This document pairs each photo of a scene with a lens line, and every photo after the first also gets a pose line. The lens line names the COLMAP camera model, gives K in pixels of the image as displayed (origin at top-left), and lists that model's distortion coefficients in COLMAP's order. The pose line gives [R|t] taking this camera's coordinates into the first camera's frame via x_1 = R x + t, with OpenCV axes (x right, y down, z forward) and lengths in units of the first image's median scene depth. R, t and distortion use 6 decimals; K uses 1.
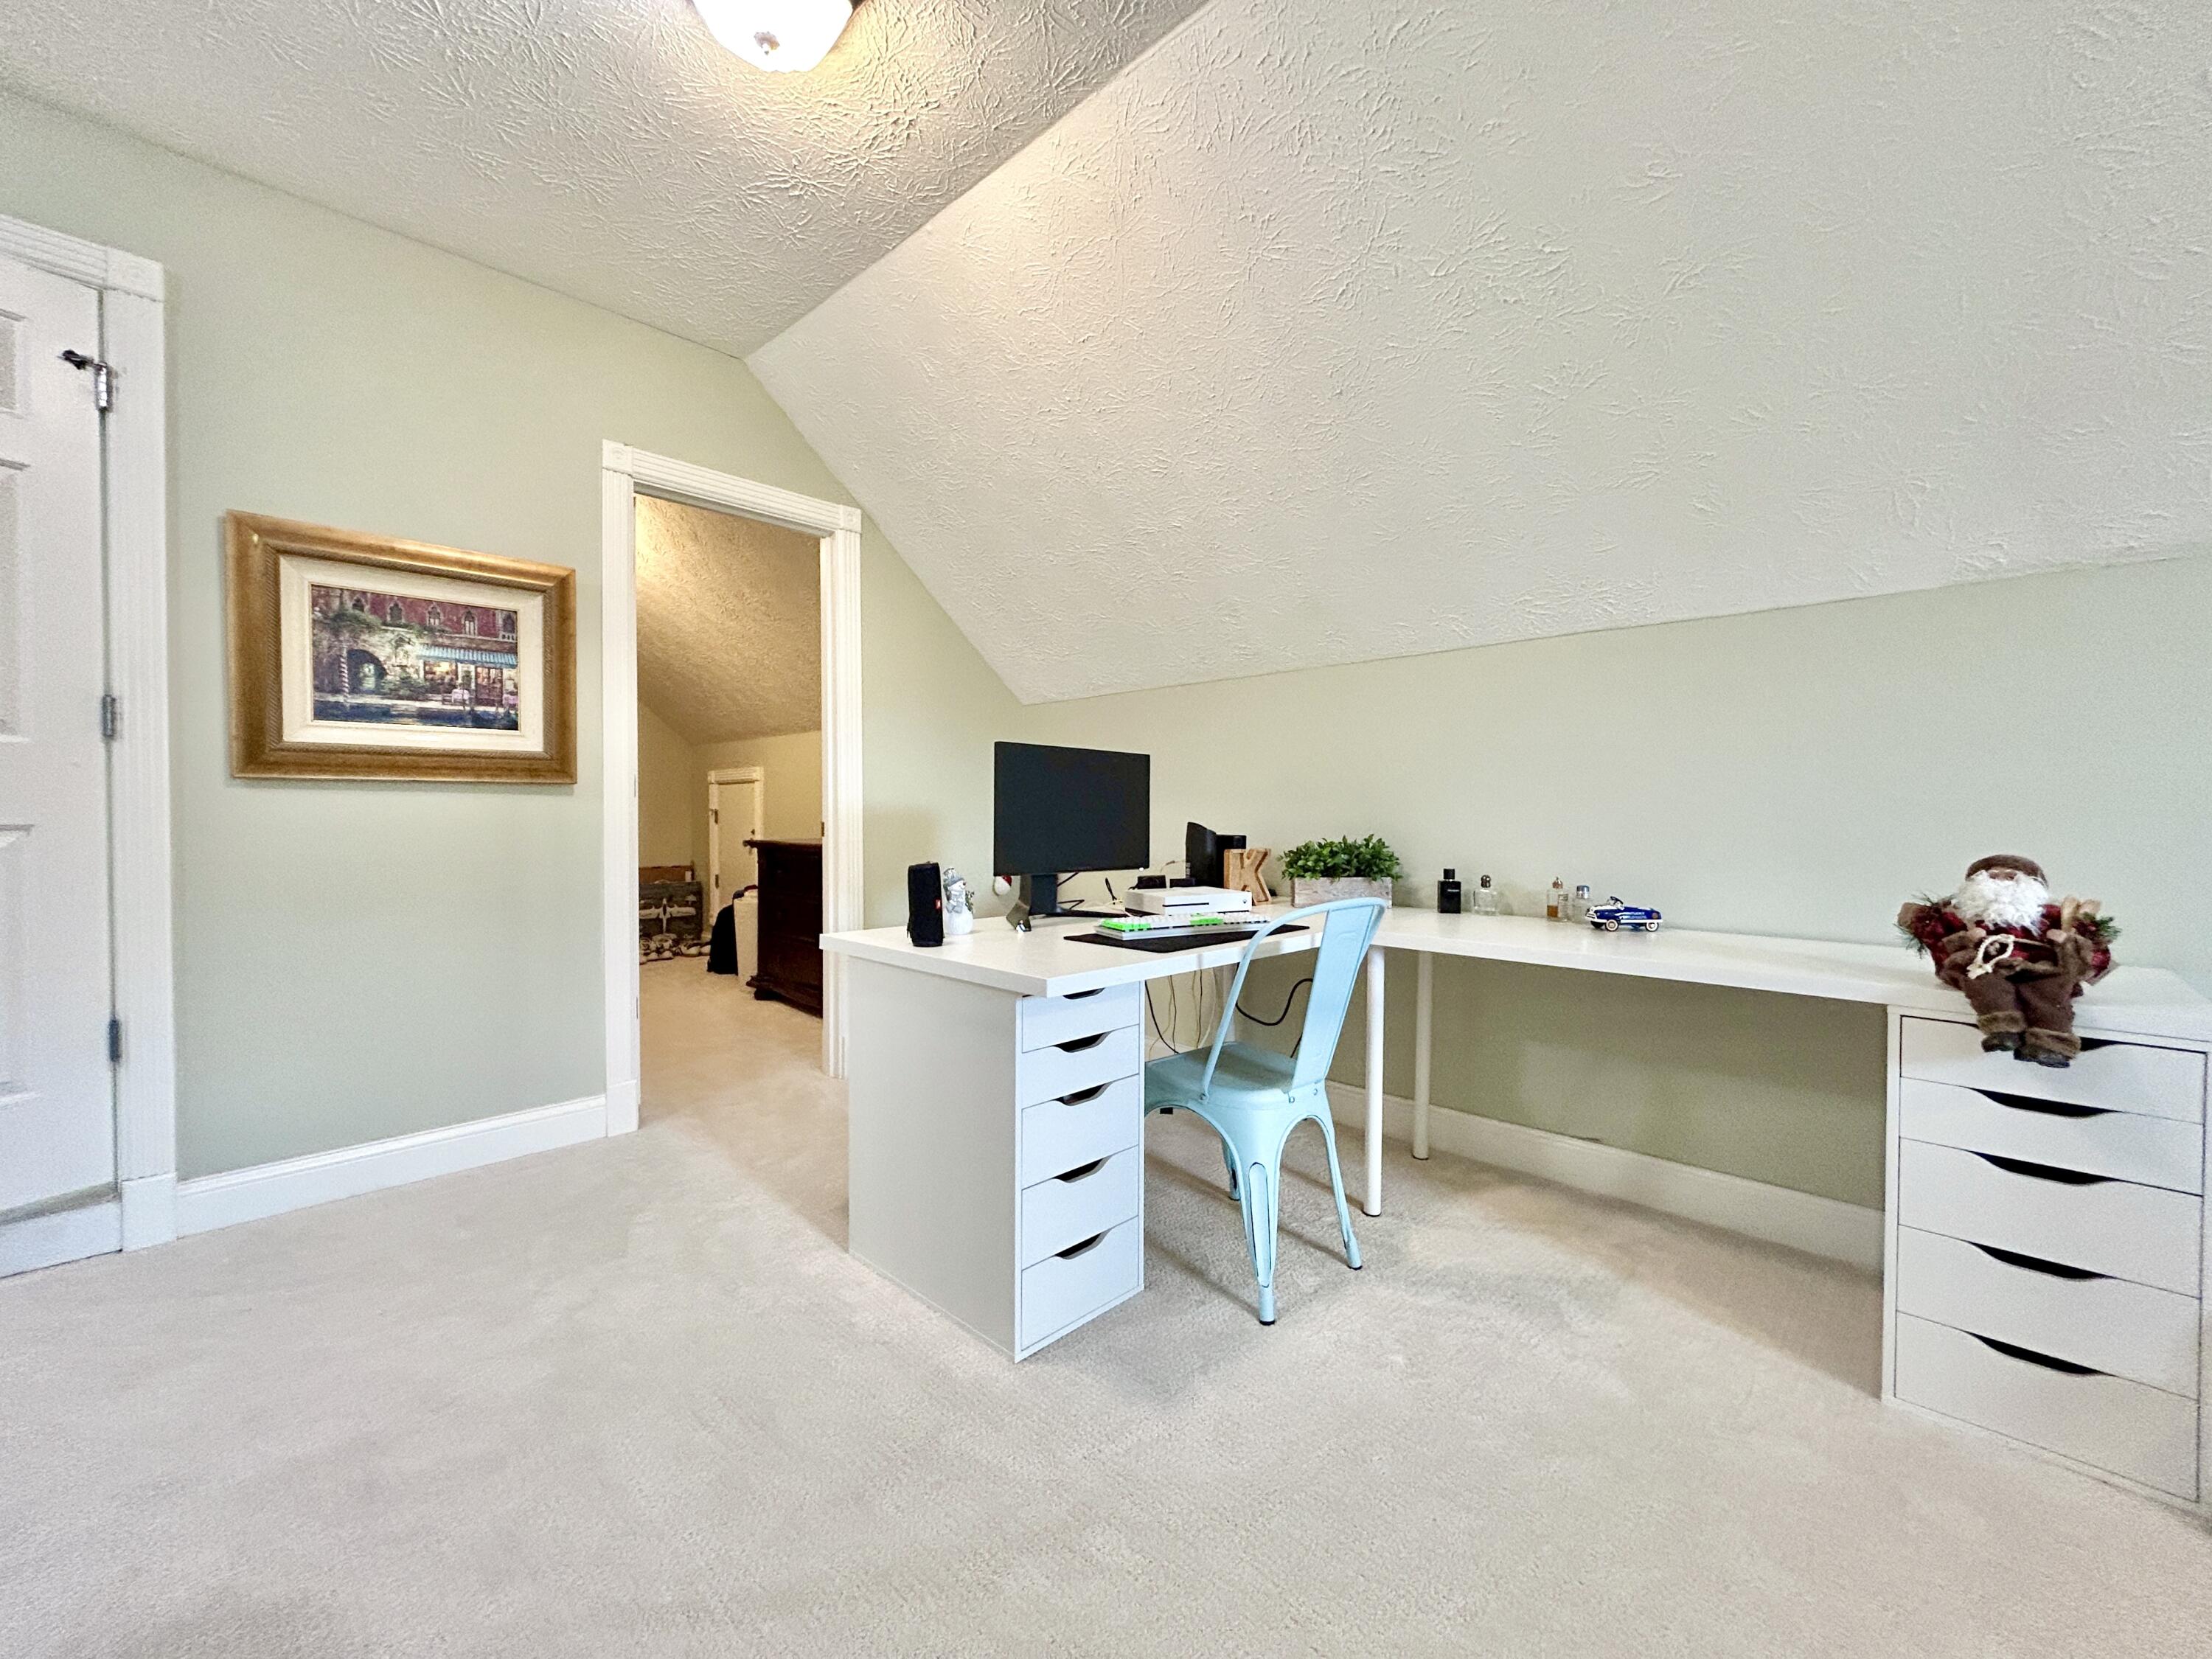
lens RADIAL K [[895.8, 0, 1087.3], [0, 895.8, 825.8], [0, 0, 1]] dist [-0.000501, 0.001652]
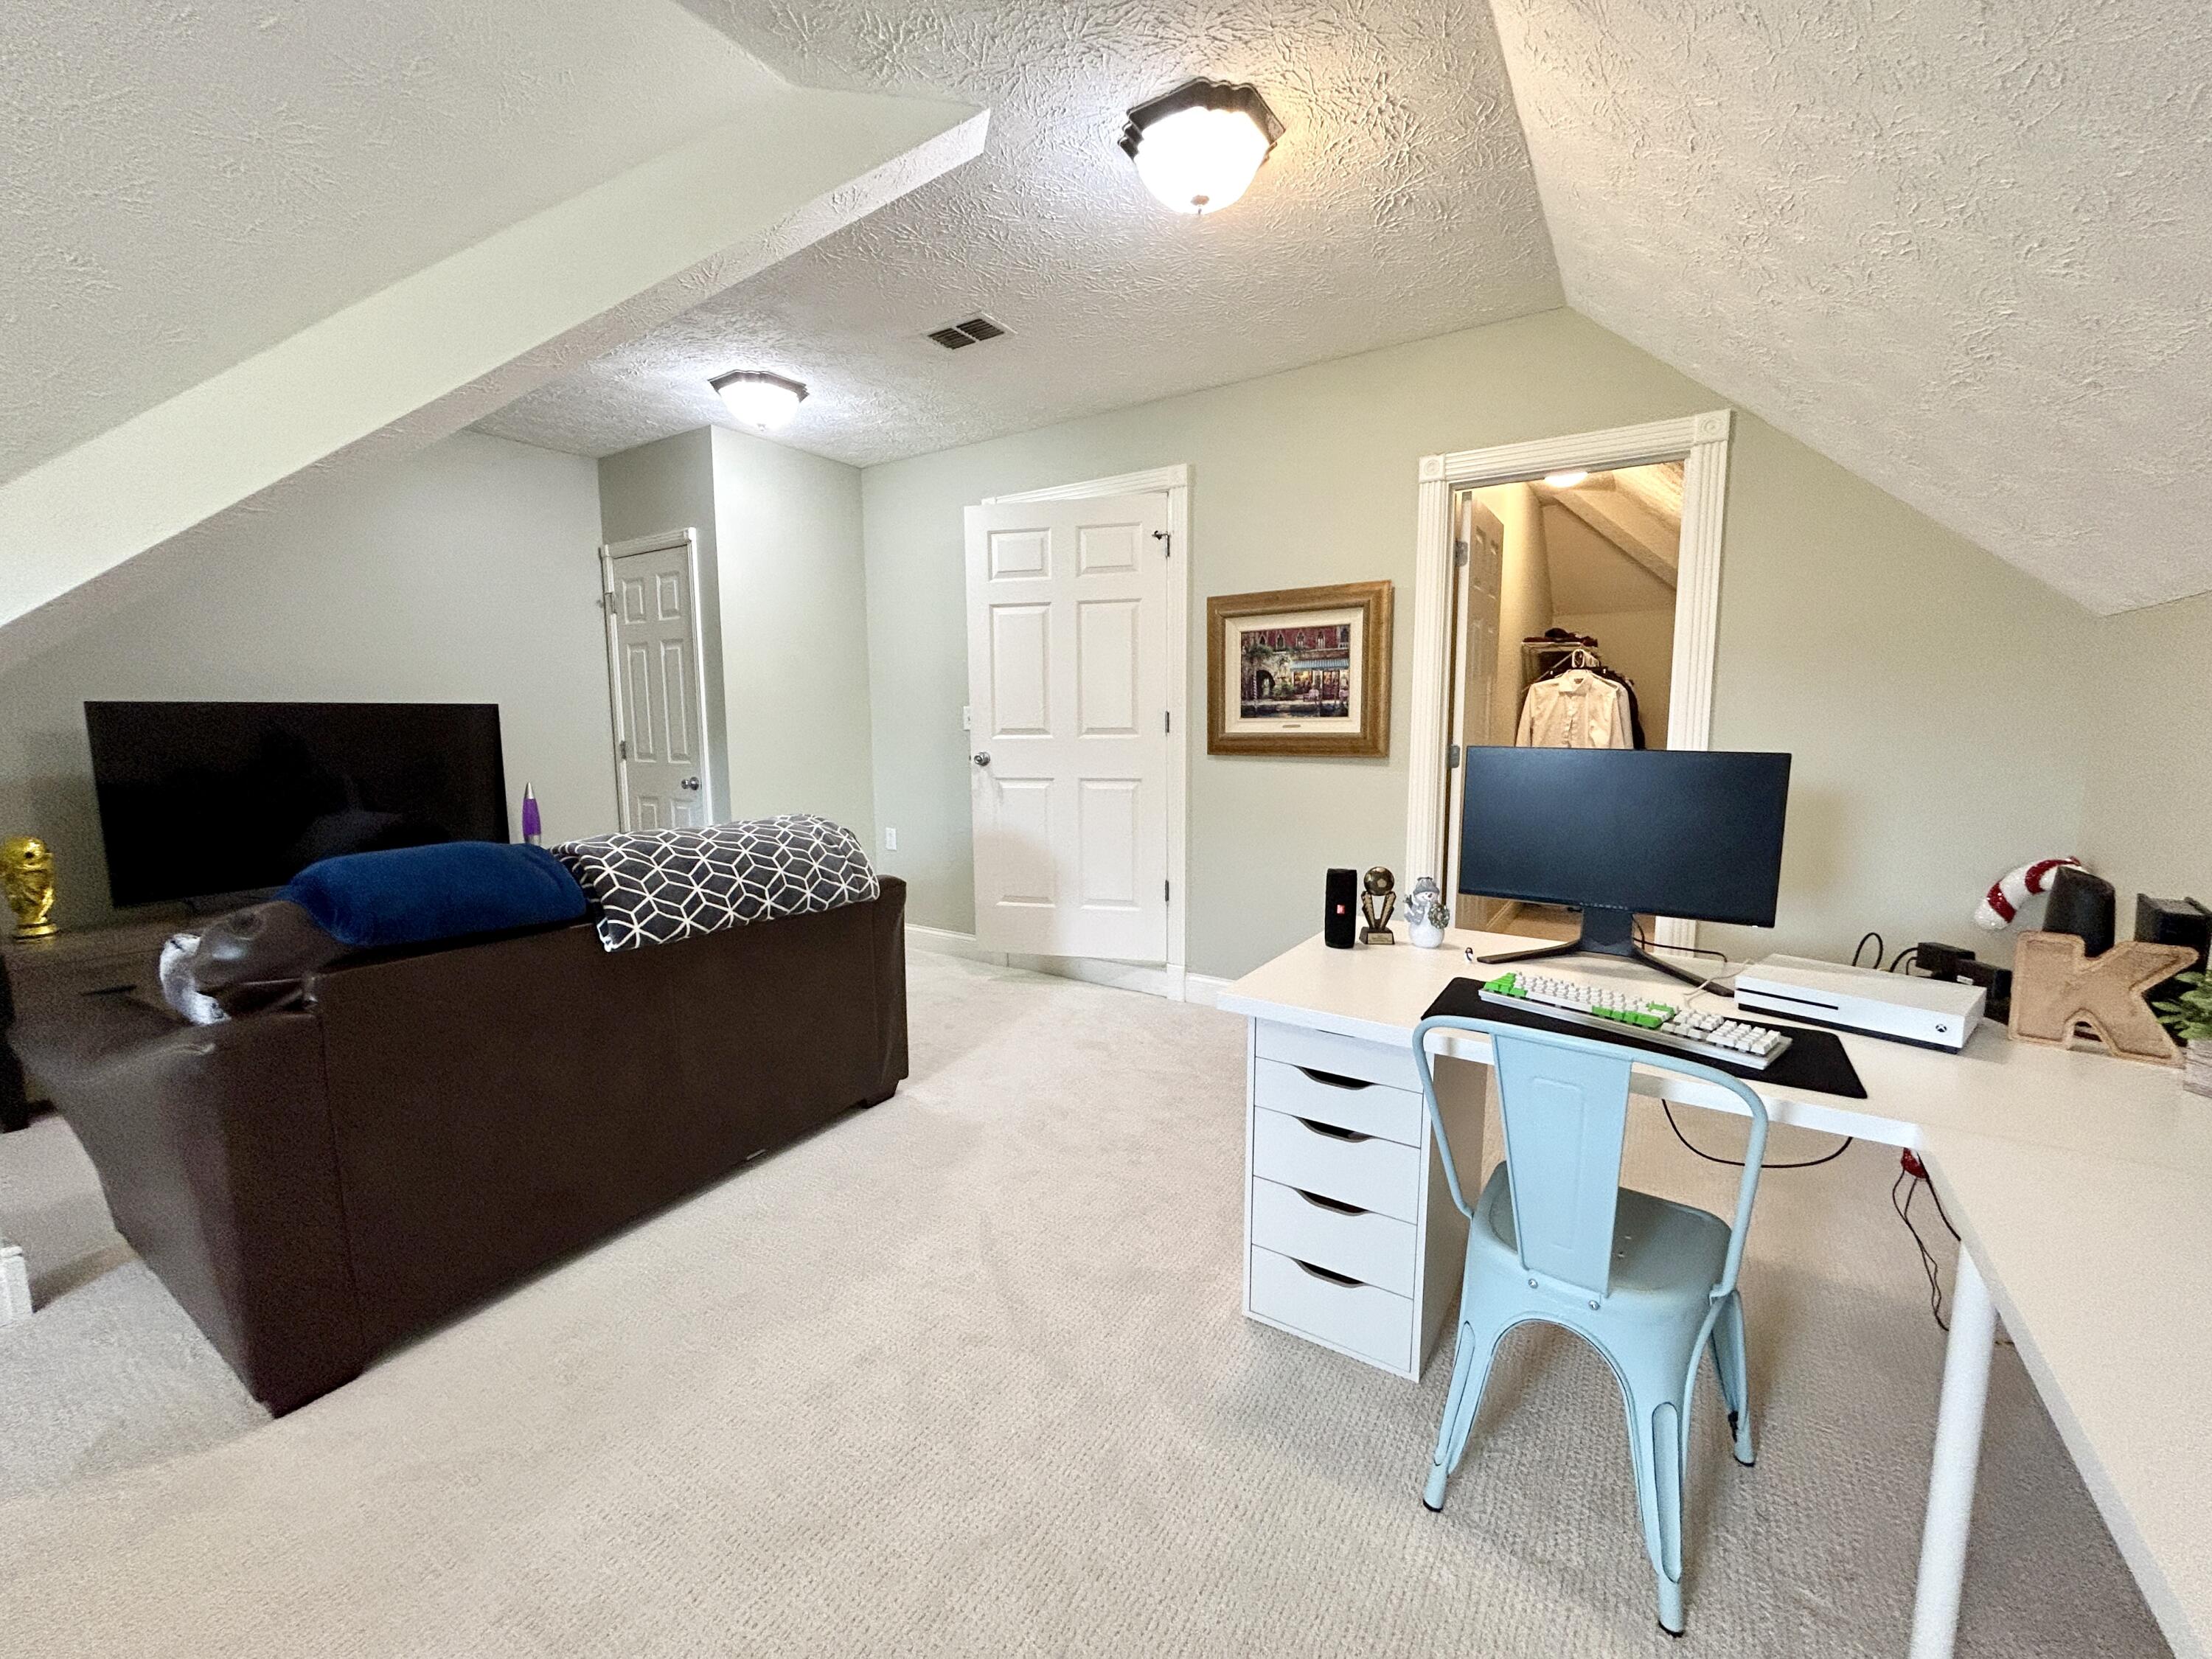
lens RADIAL K [[895.8, 0, 1103.0], [0, 895.8, 827.3], [0, 0, 1]] dist [-0.000501, 0.001652]
pose [[0.192153, 0.119180, -0.974101, 0.642181], [-0.006082, 0.992724, 0.120258, -0.109026], [0.981346, -0.017183, 0.191479, 0.423336]]
